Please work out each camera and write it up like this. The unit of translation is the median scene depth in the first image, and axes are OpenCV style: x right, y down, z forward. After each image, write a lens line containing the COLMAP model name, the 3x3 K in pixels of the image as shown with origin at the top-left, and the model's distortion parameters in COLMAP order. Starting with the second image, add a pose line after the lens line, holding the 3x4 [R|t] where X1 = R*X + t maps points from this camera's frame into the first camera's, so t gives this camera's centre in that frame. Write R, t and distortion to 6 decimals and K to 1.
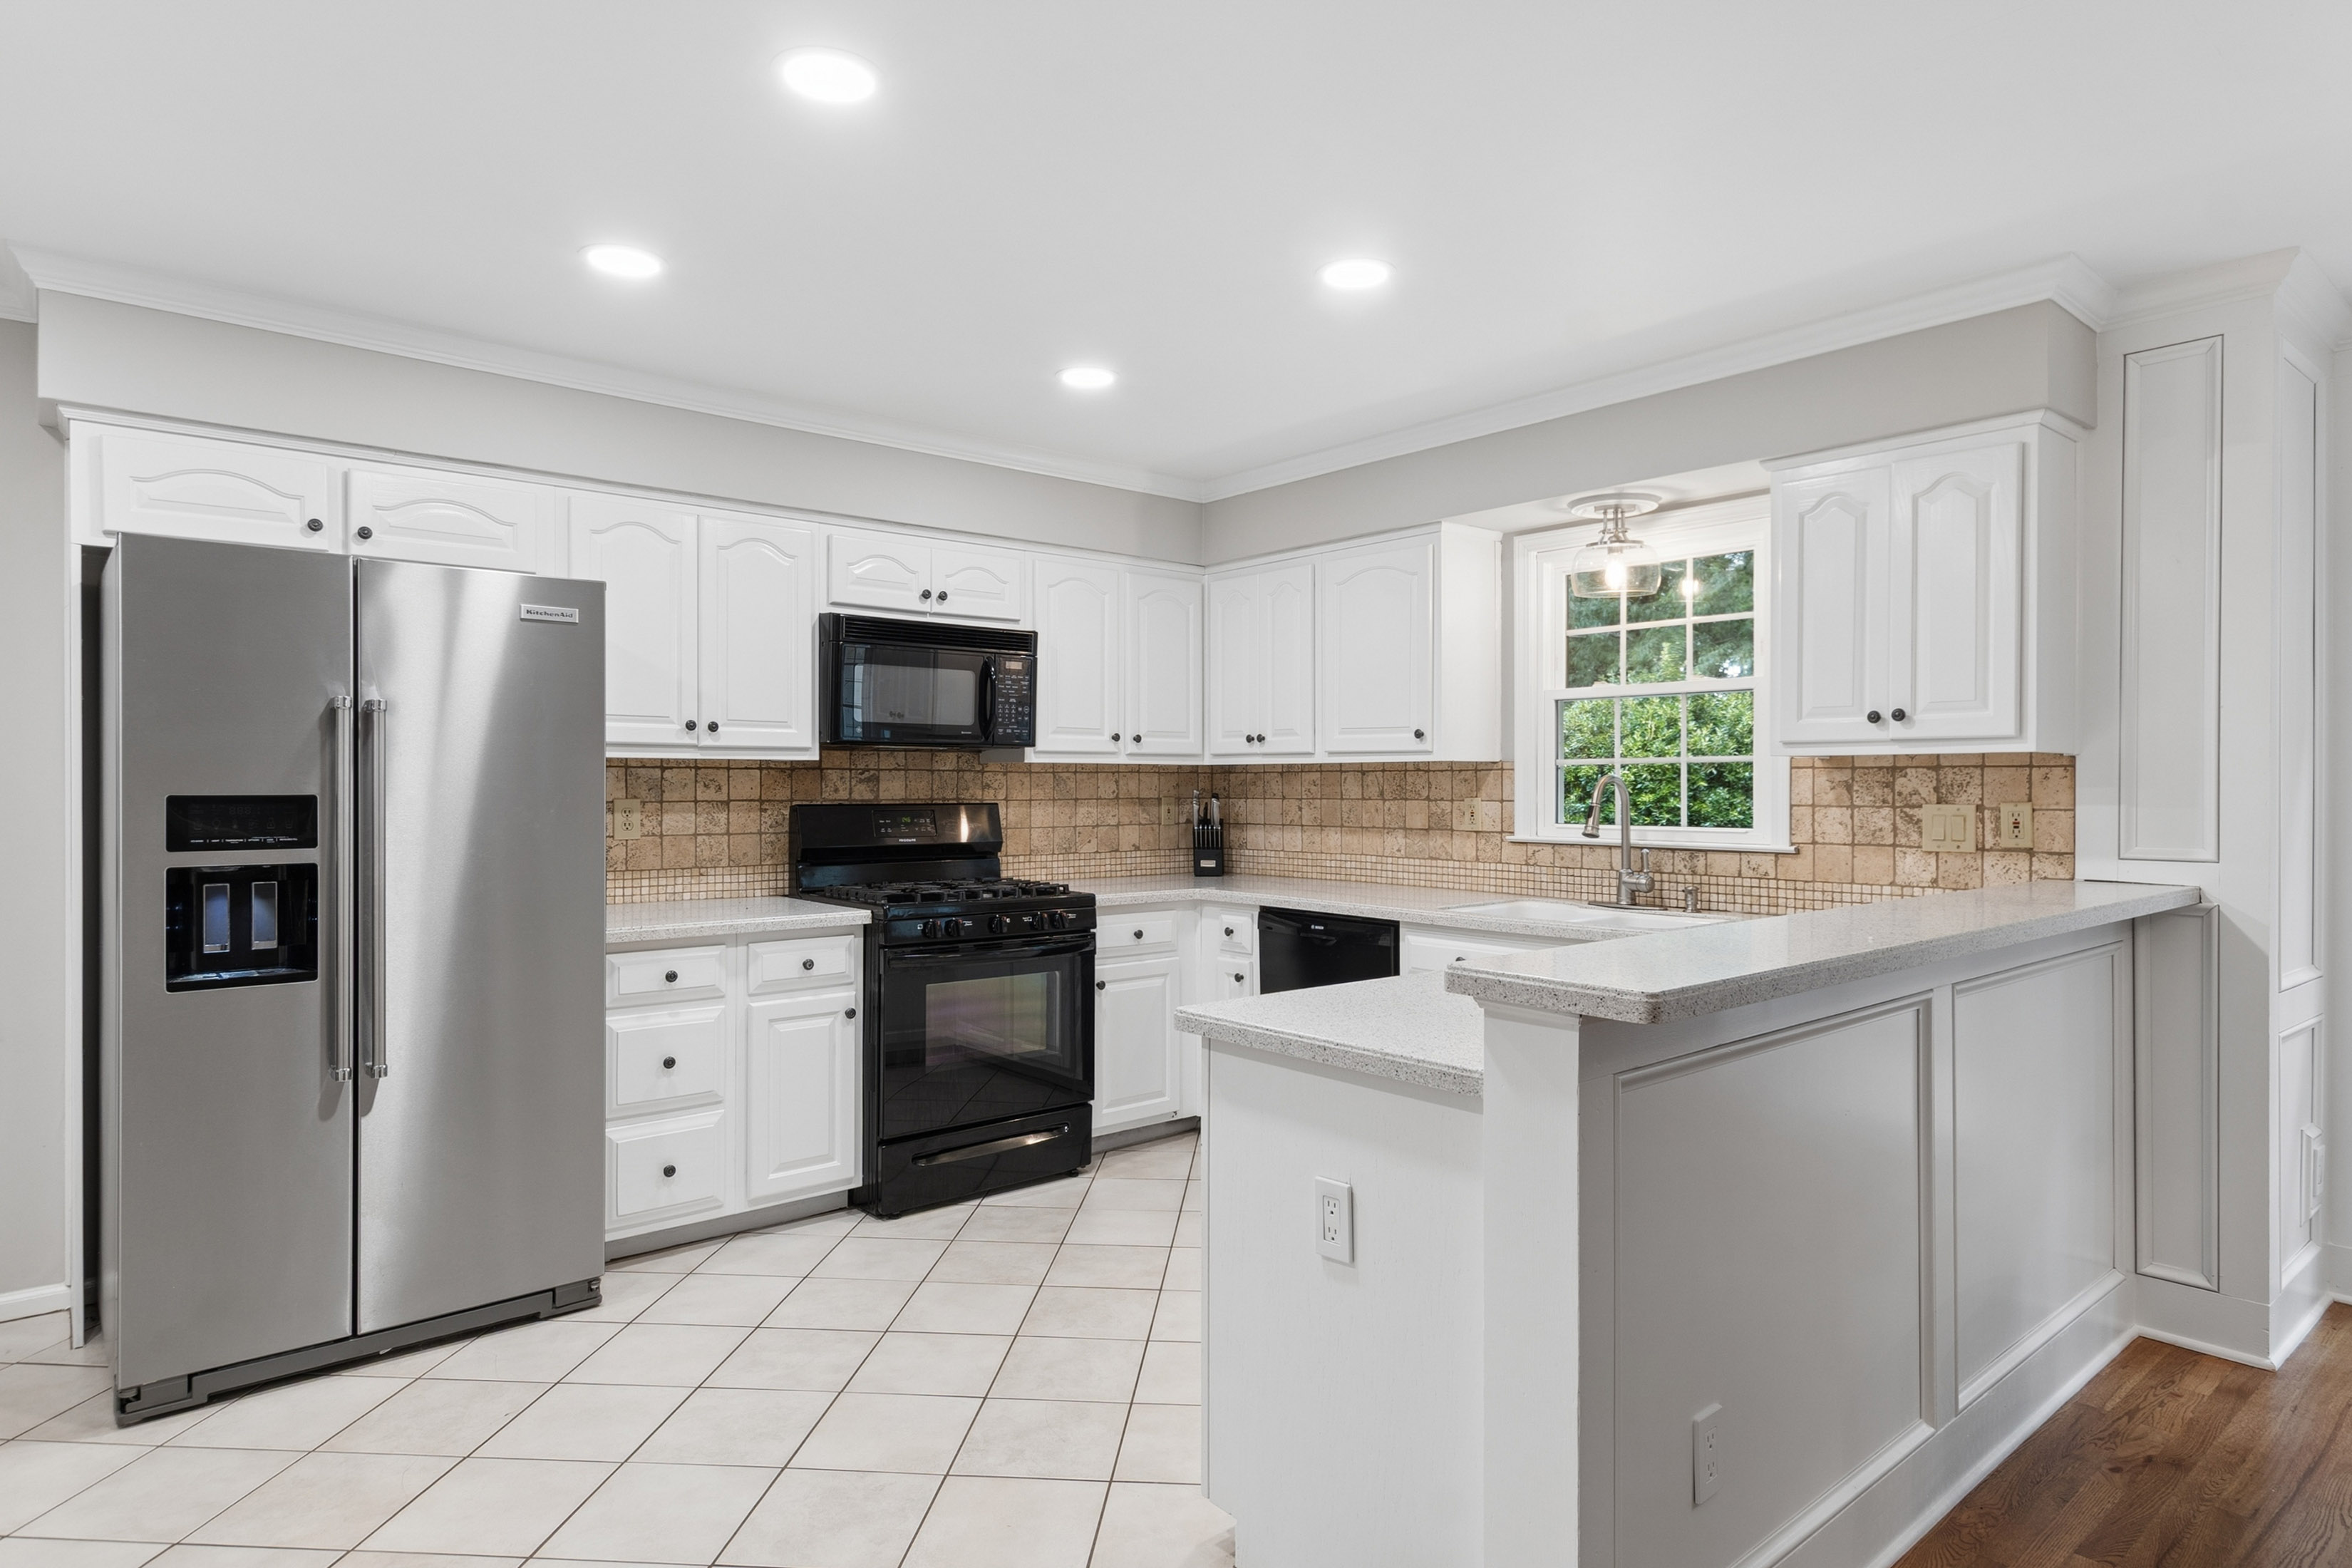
lens RADIAL K [[1334.9, 0, 1190.5], [0, 1334.9, 790.1], [0, 0, 1]] dist [0.014913, -0.008048]
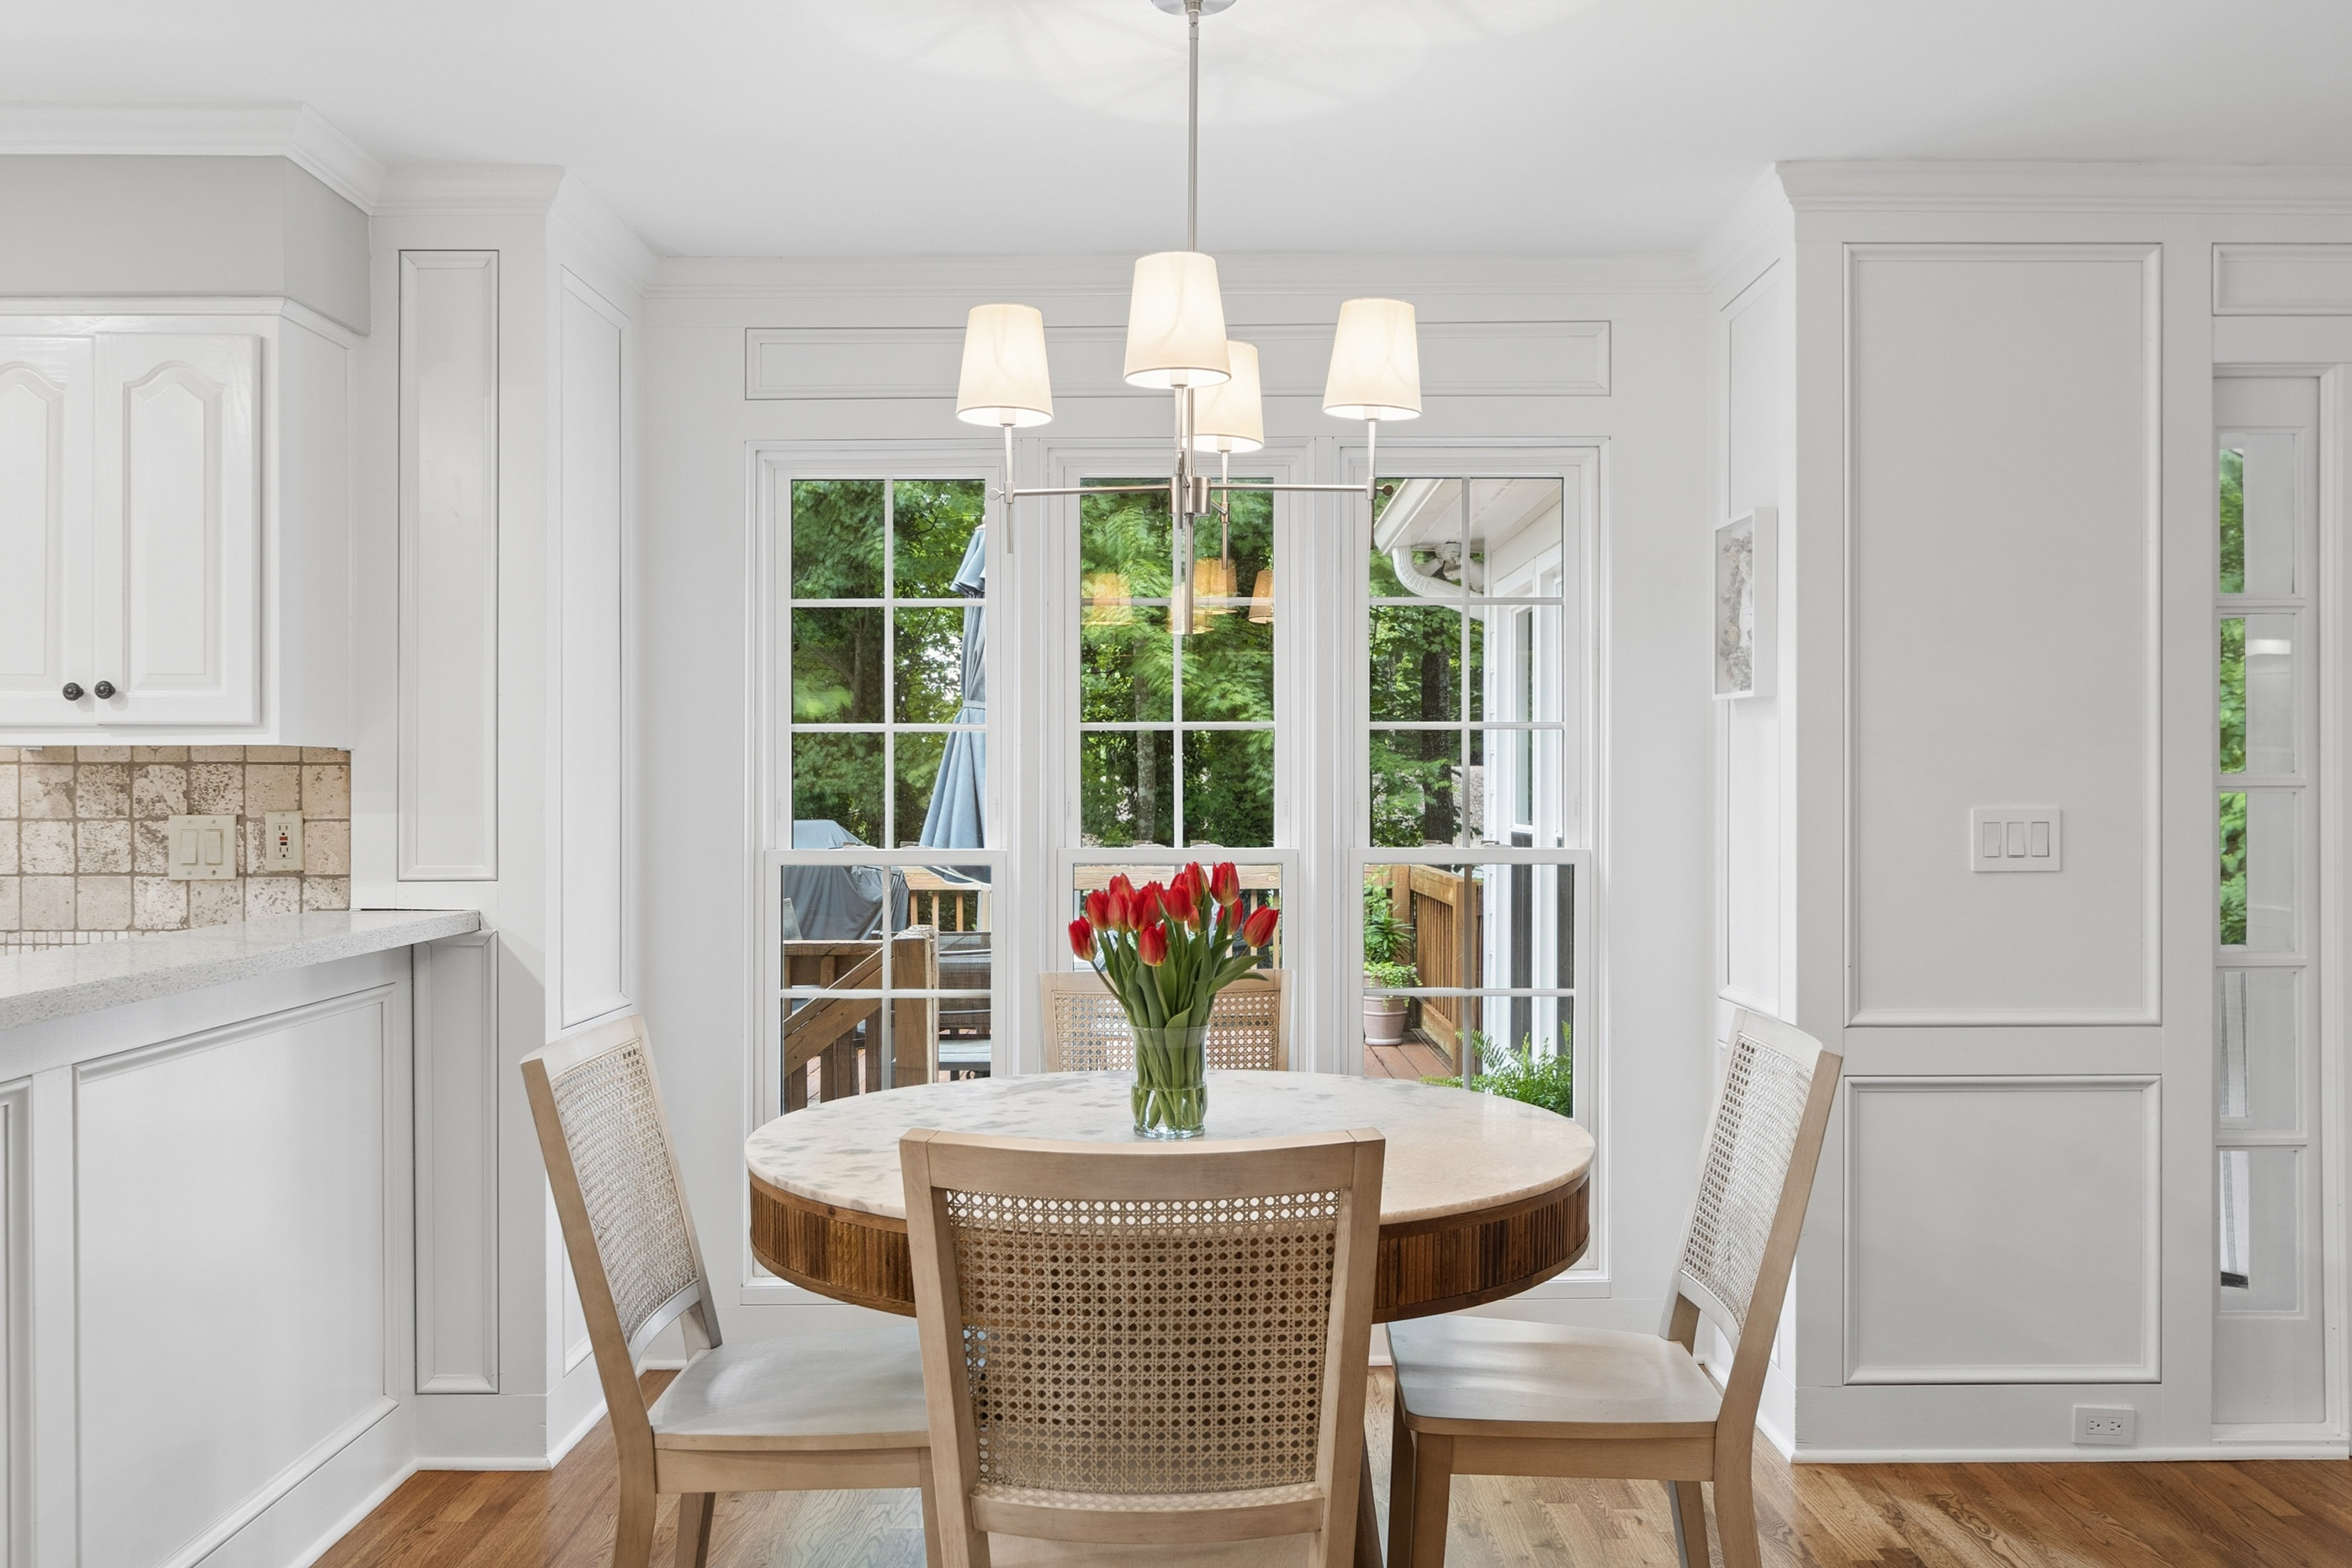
lens RADIAL K [[1913.8, 0, 1200.1], [0, 1913.8, 791.9], [0, 0, 1]] dist [-0.008680, 0.006497]
pose [[0.647123, -0.005112, 0.762369, 0.124865], [0.005570, 0.999983, 0.001977, -0.000898], [-0.762365, 0.002968, 0.647140, -0.092004]]
